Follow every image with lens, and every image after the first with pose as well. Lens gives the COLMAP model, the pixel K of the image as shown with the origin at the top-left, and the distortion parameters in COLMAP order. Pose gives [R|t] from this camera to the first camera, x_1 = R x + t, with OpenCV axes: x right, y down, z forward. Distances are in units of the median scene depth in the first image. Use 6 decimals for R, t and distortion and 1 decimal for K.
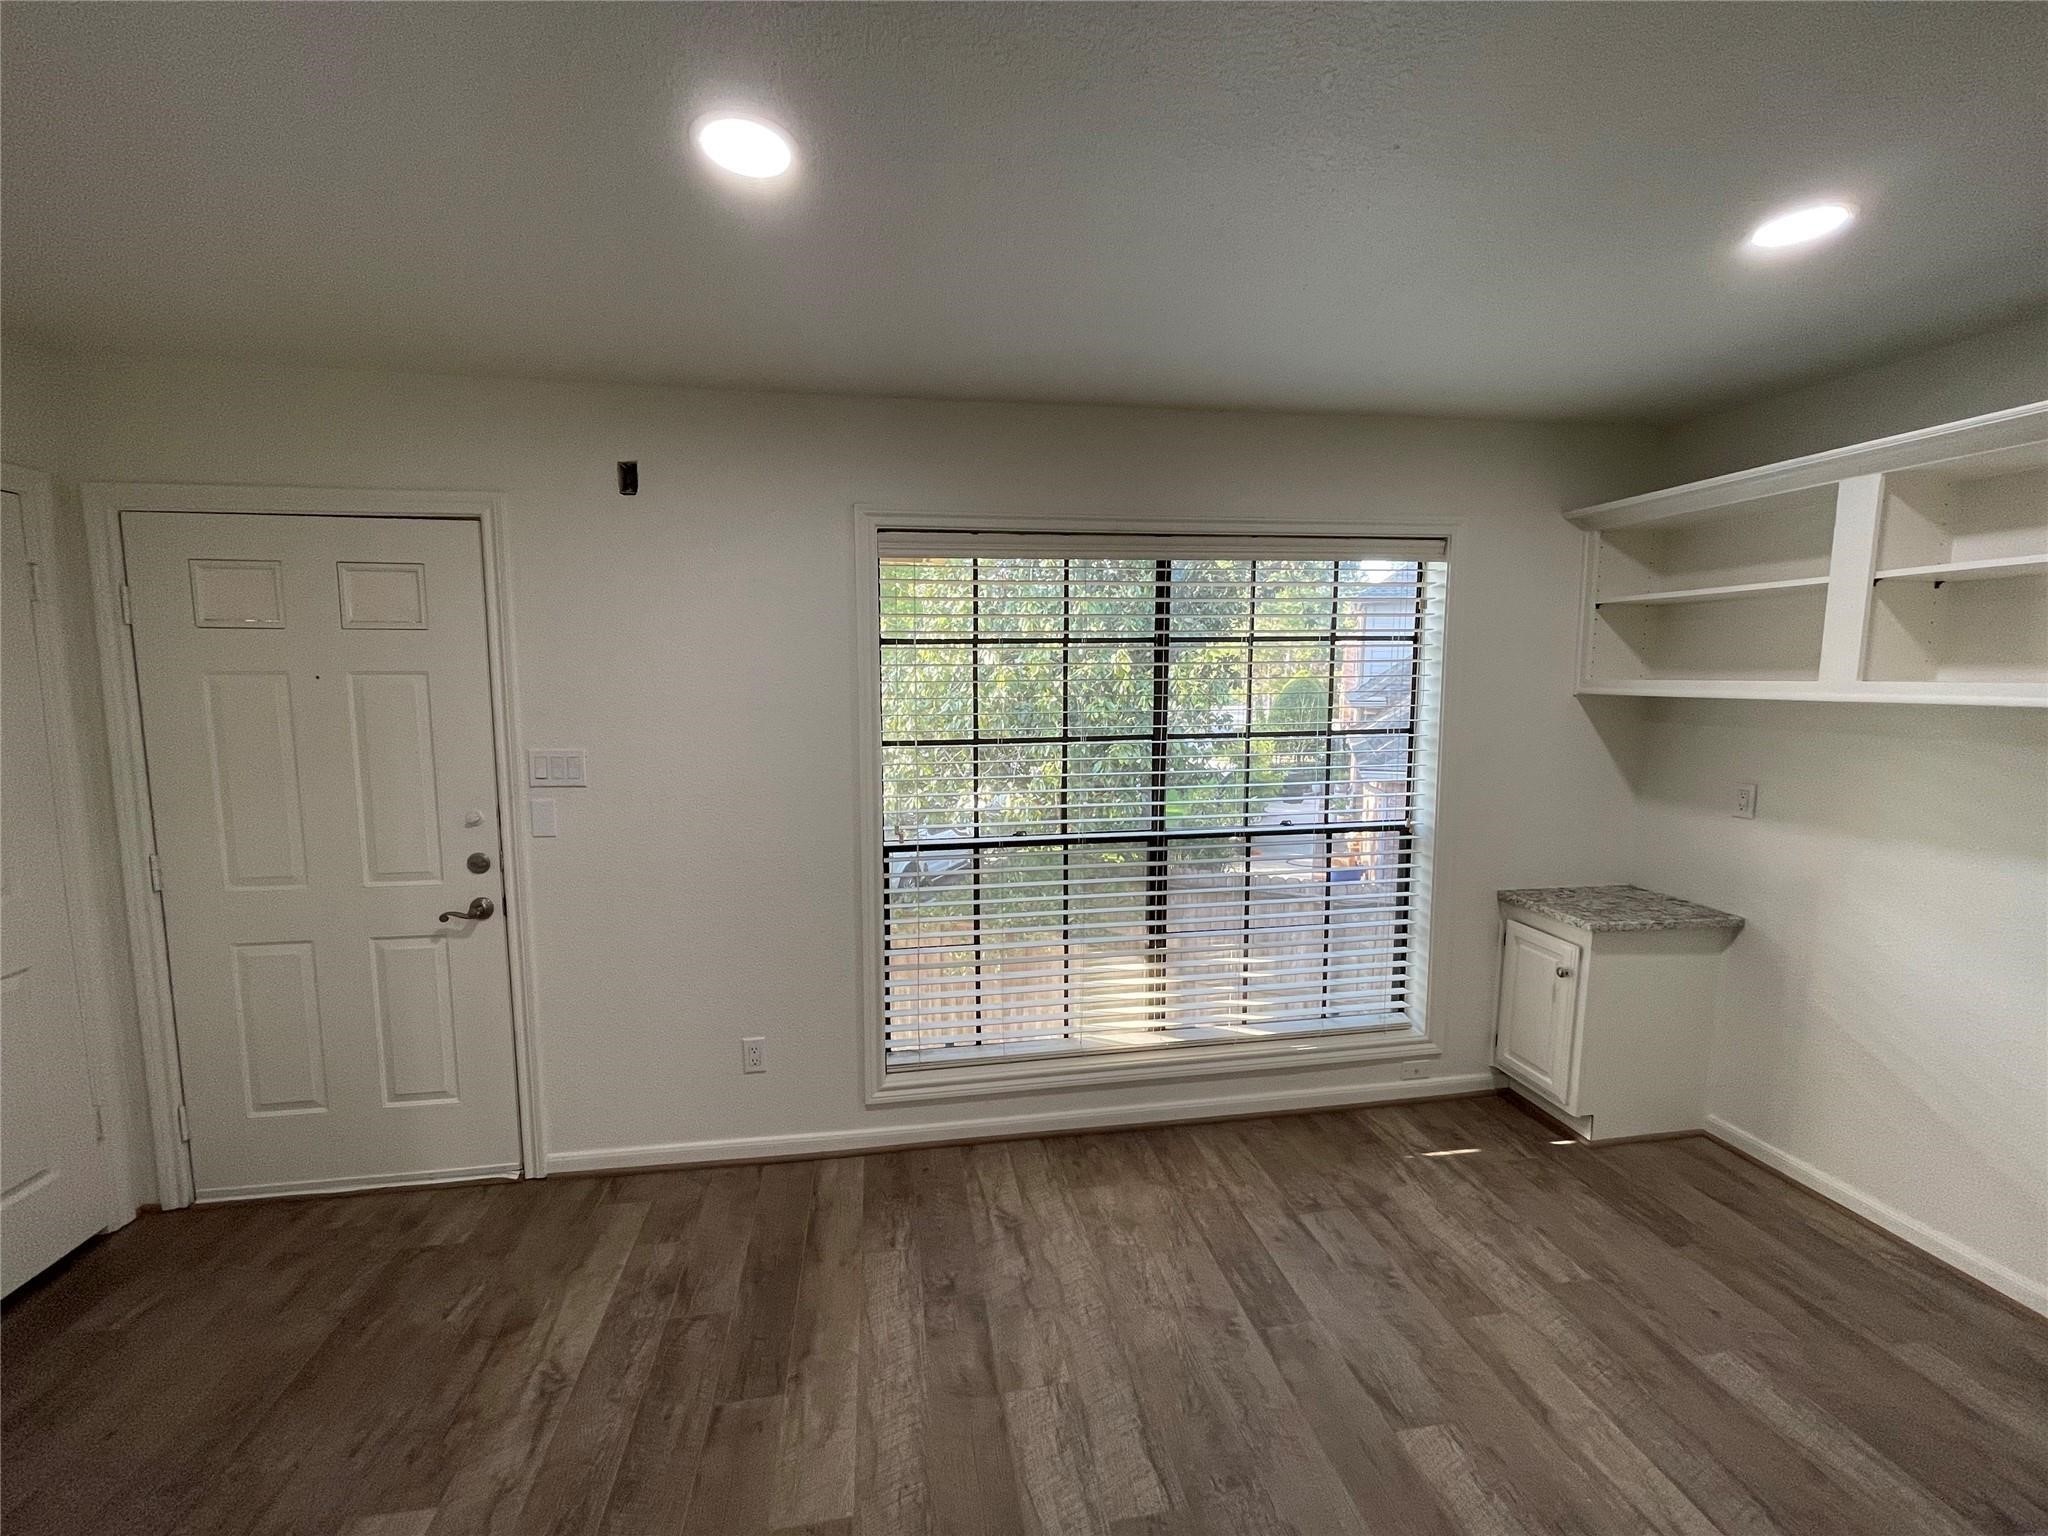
lens RADIAL K [[822.4, 0, 1018.9], [0, 822.4, 771.2], [0, 0, 1]] dist [-0.007303, 0.000264]
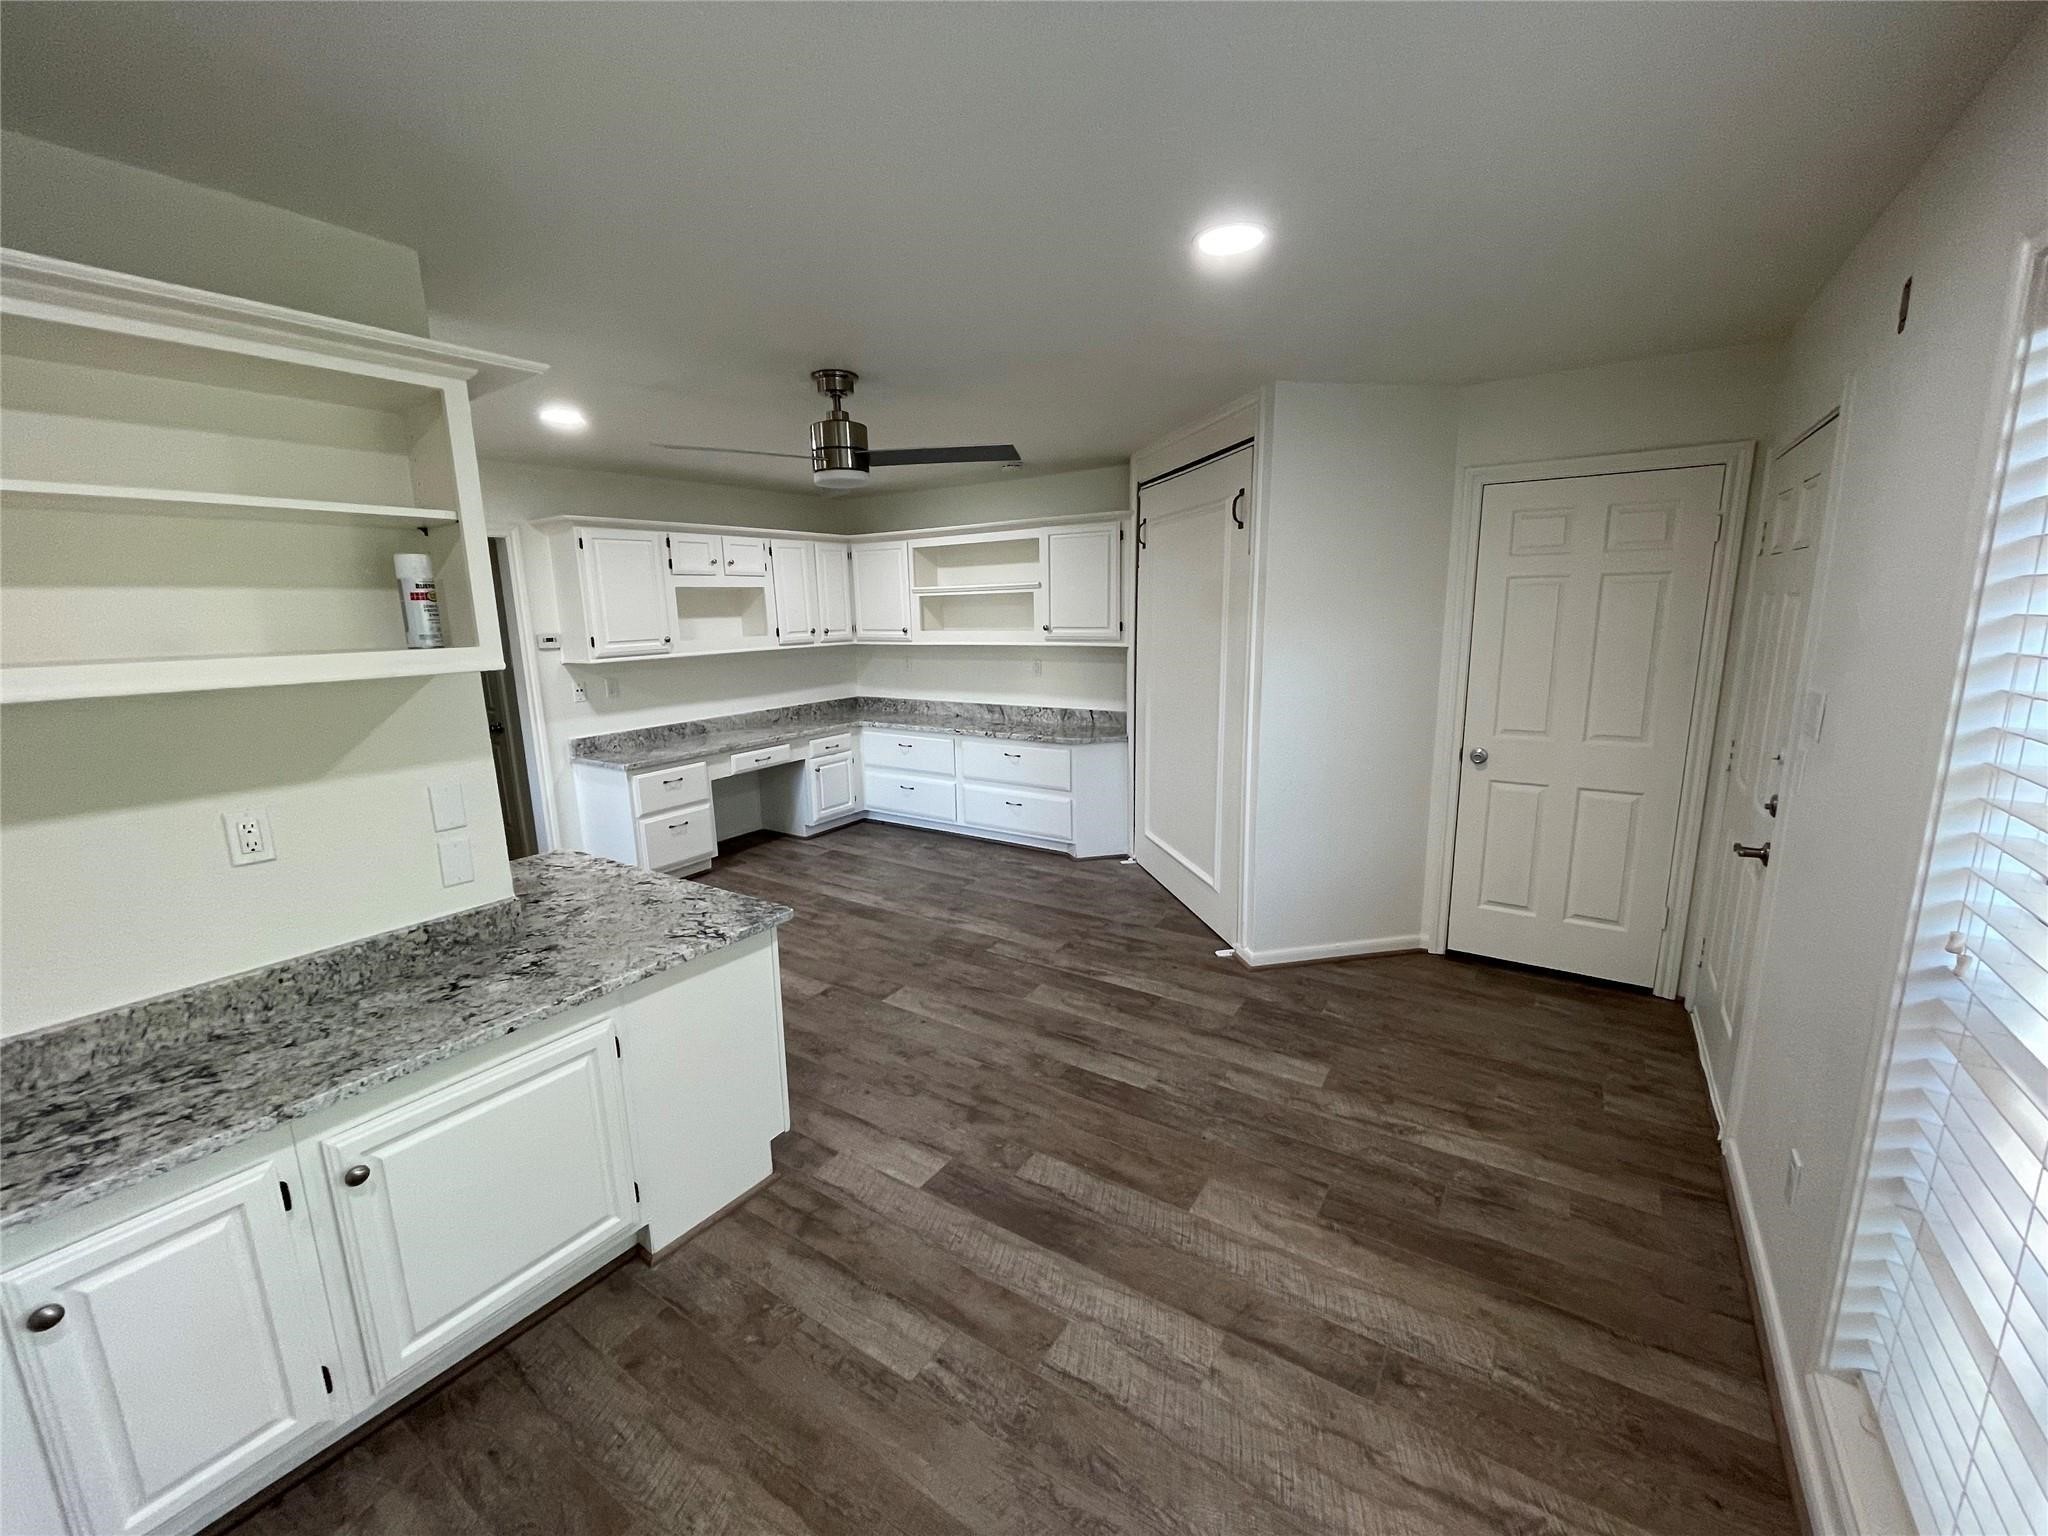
lens RADIAL K [[830.7, 0, 1017.8], [0, 830.7, 759.8], [0, 0, 1]] dist [-0.001497, 0.000186]
pose [[-0.684495, 0.149001, -0.713628, 0.552110], [-0.057022, 0.964949, 0.256169, -0.122241], [0.726784, 0.216039, -0.652006, 0.937616]]
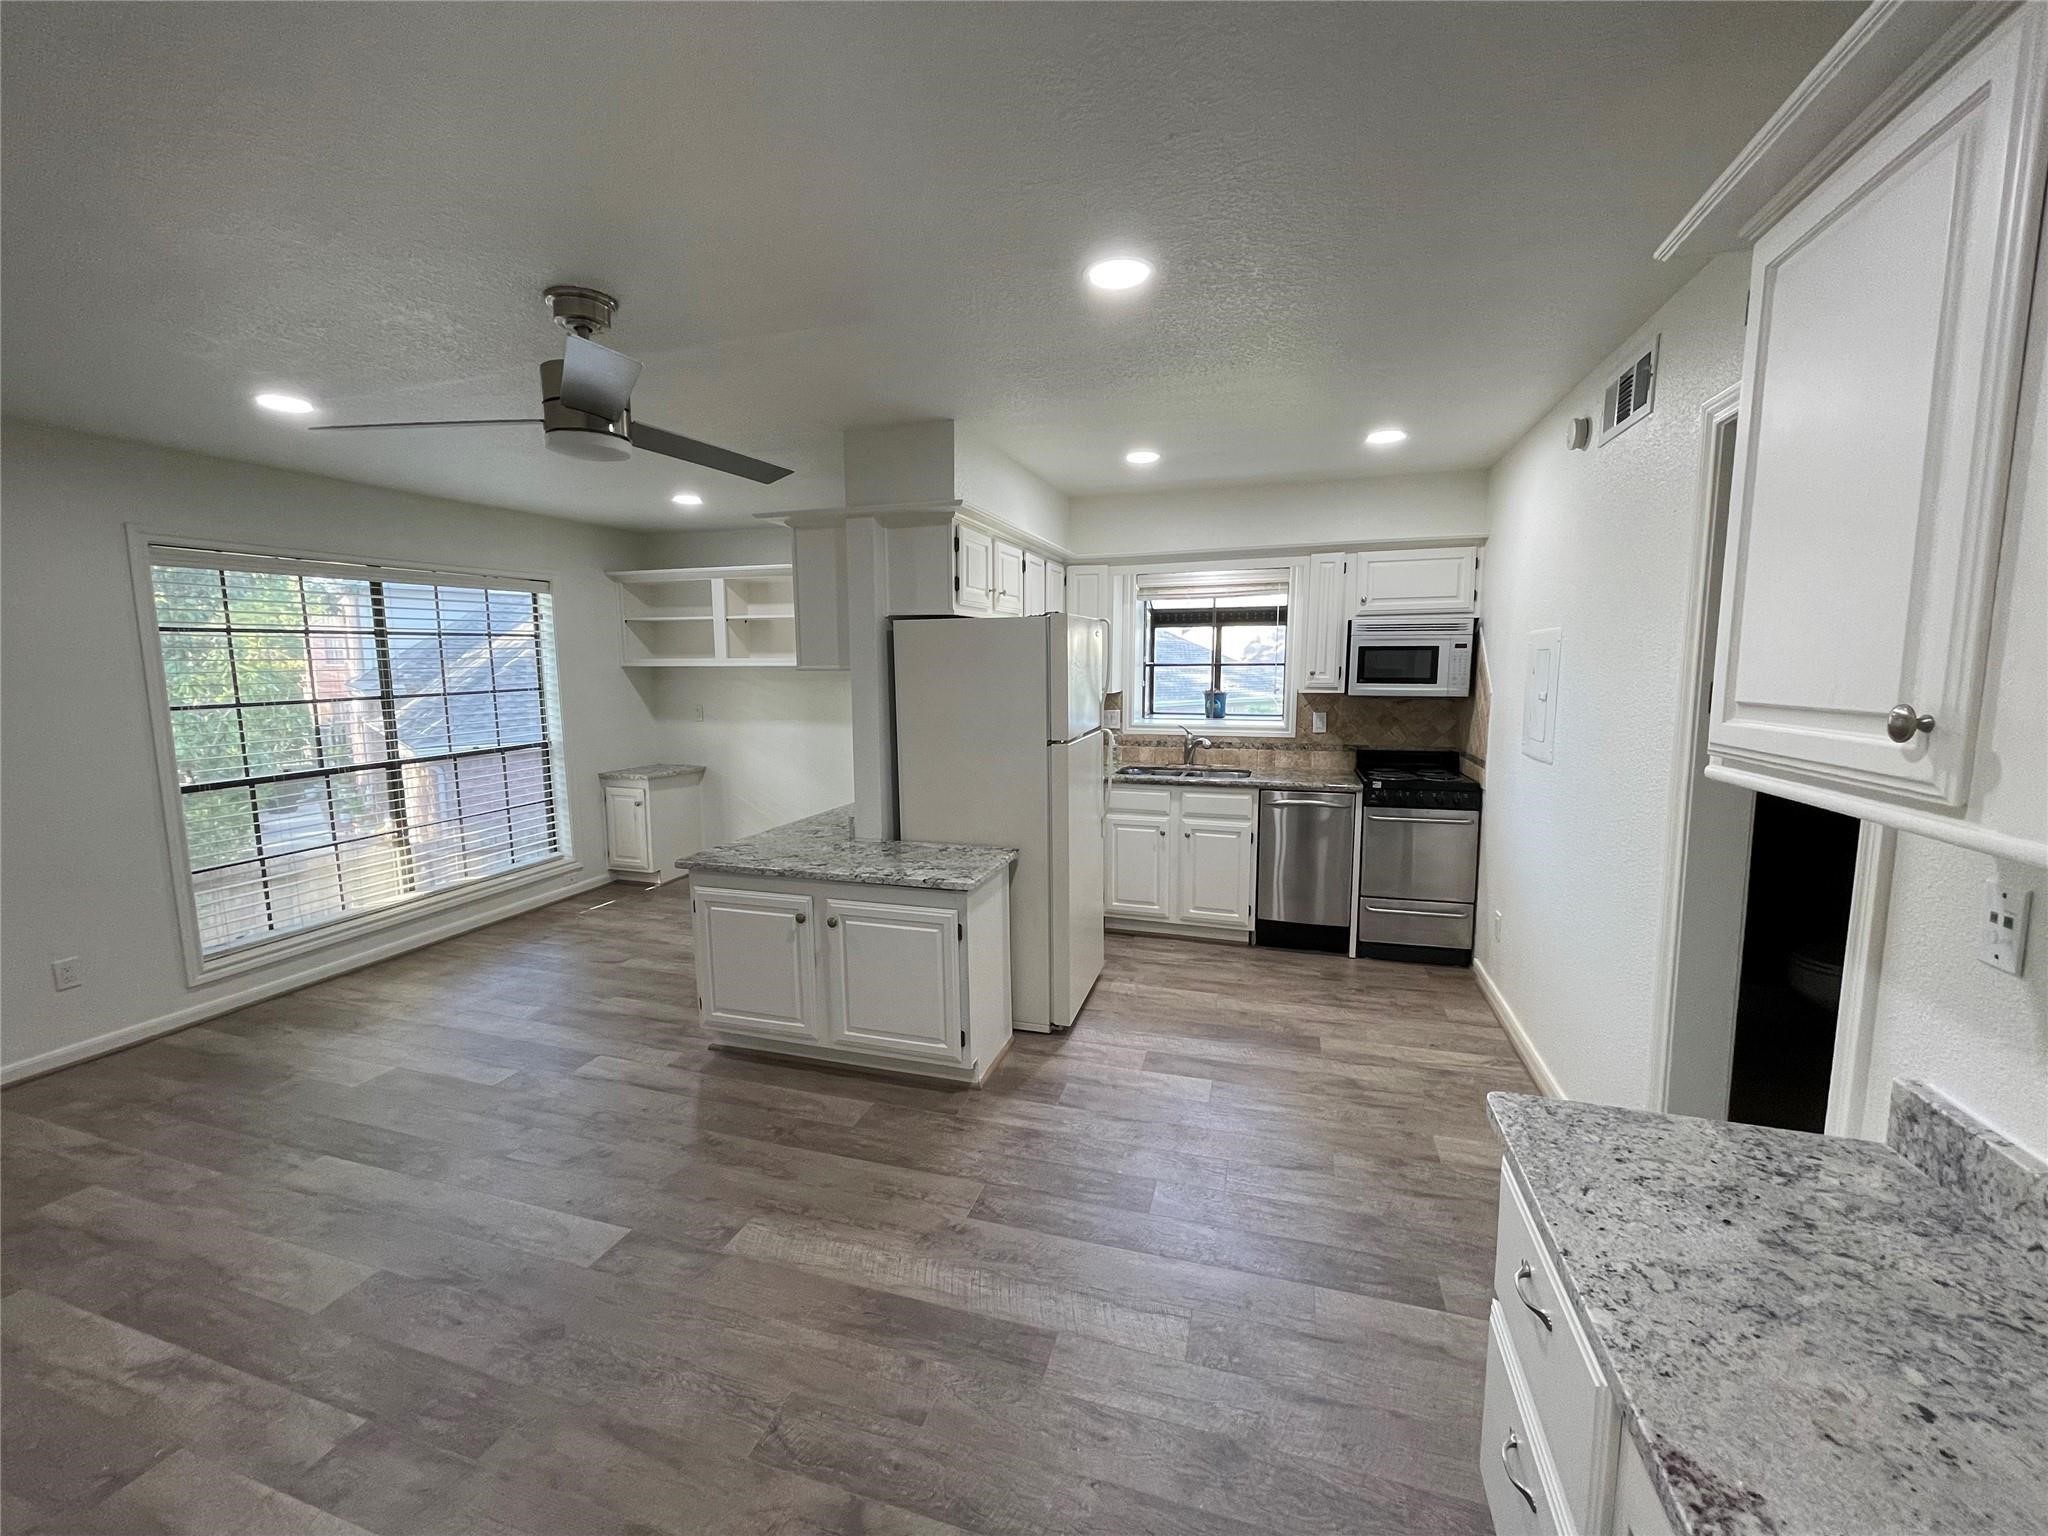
lens RADIAL K [[822.4, 0, 1018.9], [0, 822.4, 771.2], [0, 0, 1]] dist [-0.007303, 0.000264]
pose [[0.453458, -0.119230, 0.883267, -0.727916], [0.104729, 0.991274, 0.080043, 0.107306], [-0.885103, 0.056208, 0.461988, -0.816251]]
